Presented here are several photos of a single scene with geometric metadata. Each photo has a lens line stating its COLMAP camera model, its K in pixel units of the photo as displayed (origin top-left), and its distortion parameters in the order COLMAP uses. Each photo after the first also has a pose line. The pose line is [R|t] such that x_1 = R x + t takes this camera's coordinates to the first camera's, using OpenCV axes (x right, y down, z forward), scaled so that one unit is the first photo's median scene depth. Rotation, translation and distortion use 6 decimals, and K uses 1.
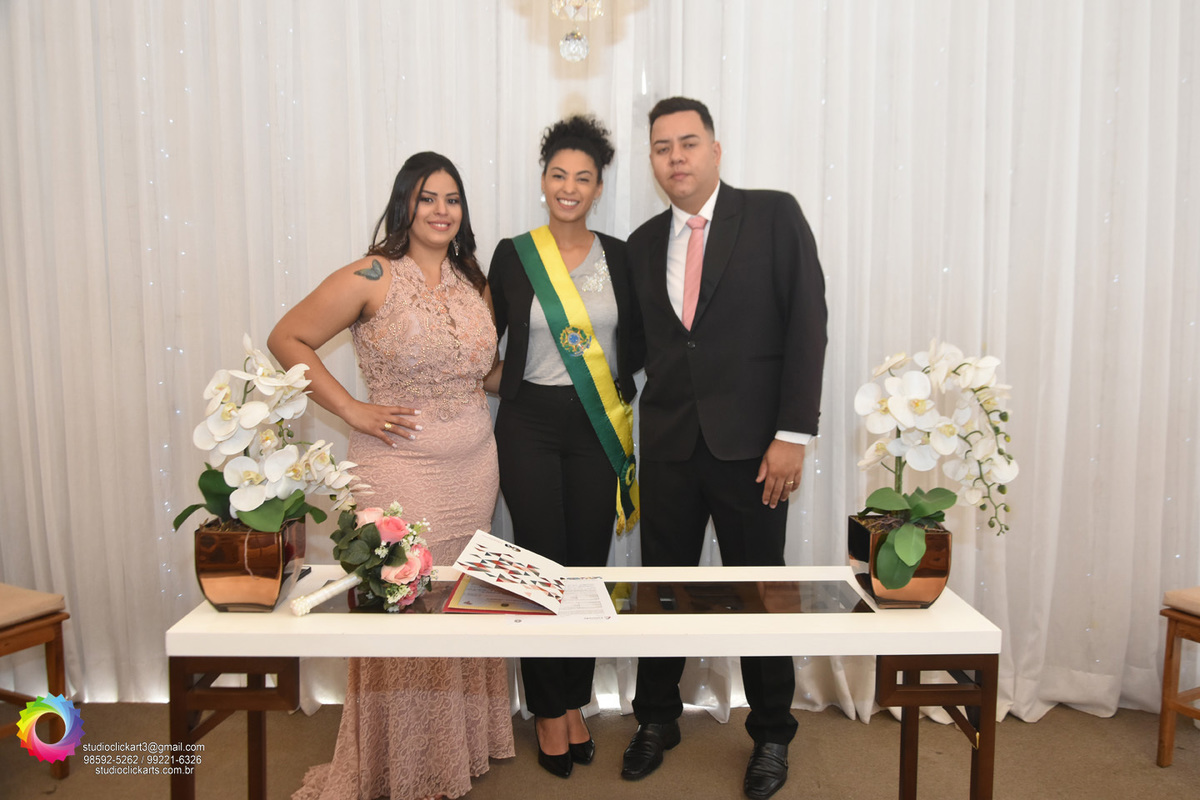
lens RADIAL K [[1002.9, 0, 625.8], [0, 1002.9, 388.4], [0, 0, 1]] dist [0.008594, 0.005404]
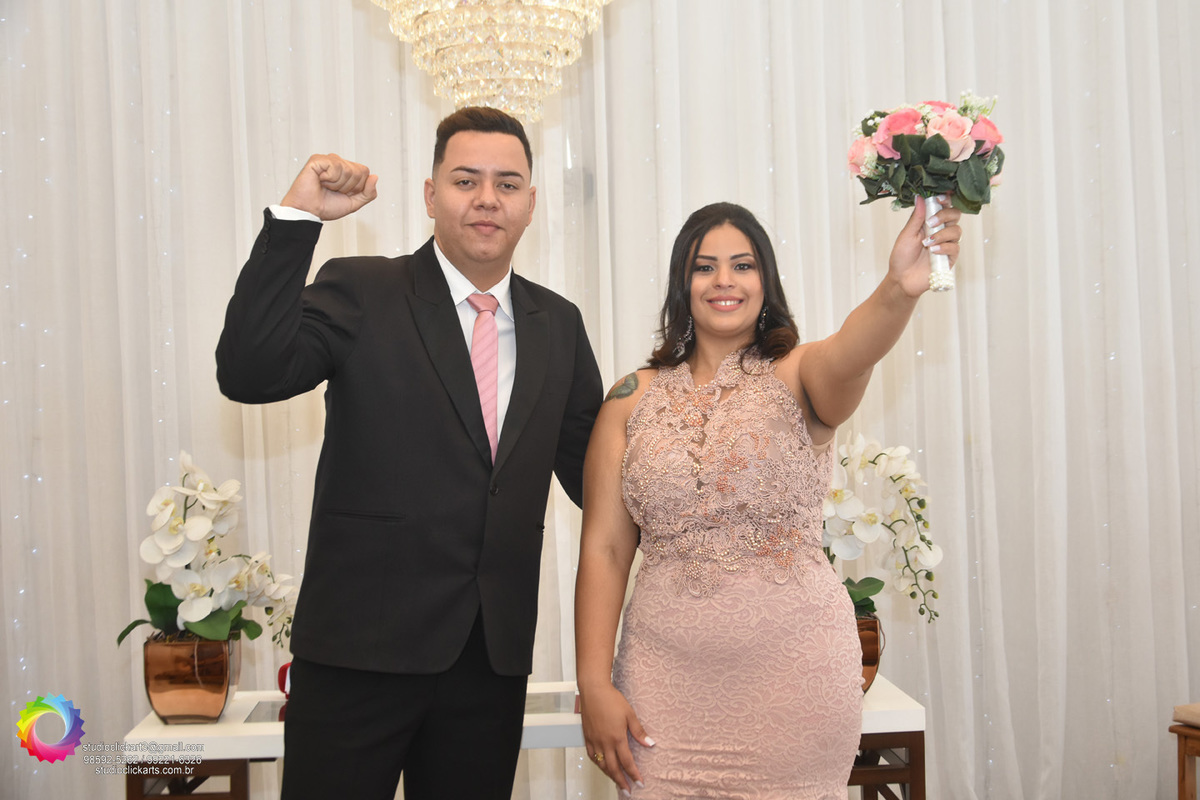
lens RADIAL K [[1628.6, 0, 622.4], [0, 1628.6, 395.1], [0, 0, 1]] dist [-0.019241, 0.077270]
pose [[0.998710, -0.036182, 0.035634, 0.011132], [0.039041, 0.995775, -0.083111, 0.043062], [-0.032476, 0.084395, 0.995903, -0.657857]]
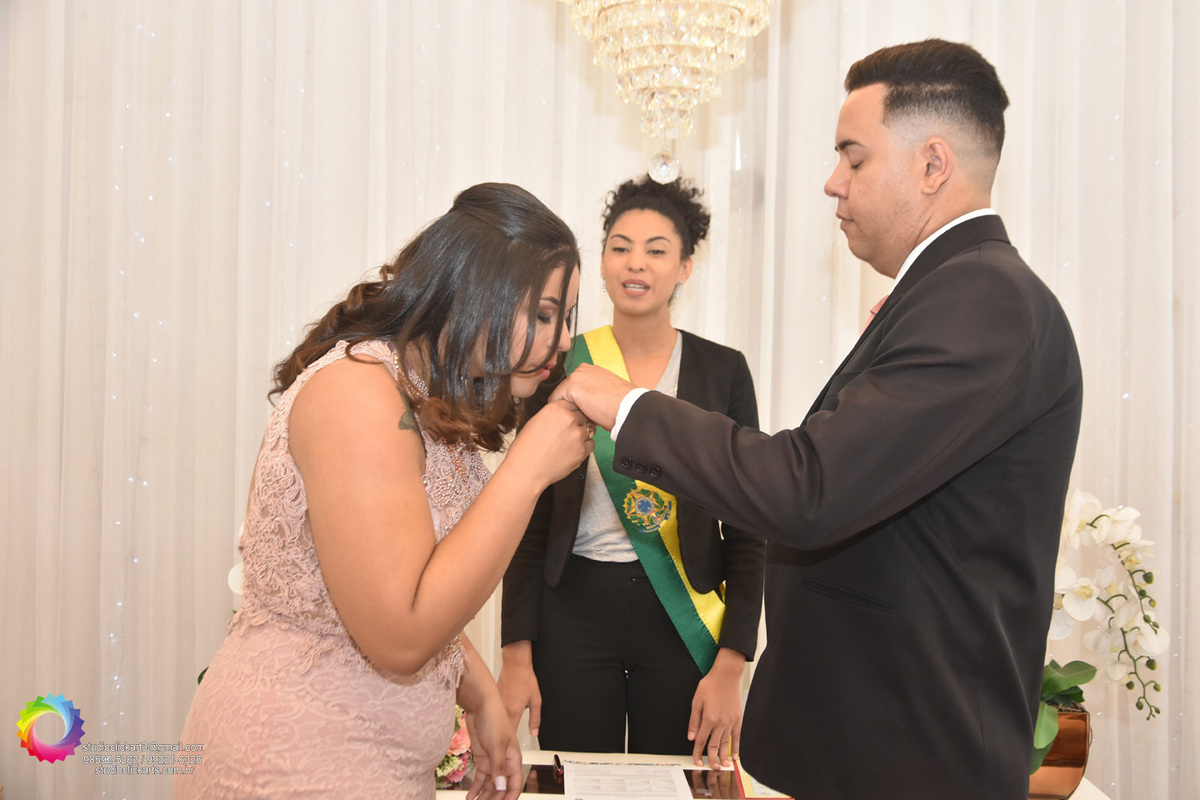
lens RADIAL K [[1618.6, 0, 629.1], [0, 1618.6, 405.4], [0, 0, 1]] dist [-0.019896, 0.022488]
pose [[0.998805, 0.016140, -0.046133, -0.008769], [-0.020248, 0.995734, -0.090022, 0.014217], [0.044484, 0.090849, 0.994871, -0.408500]]
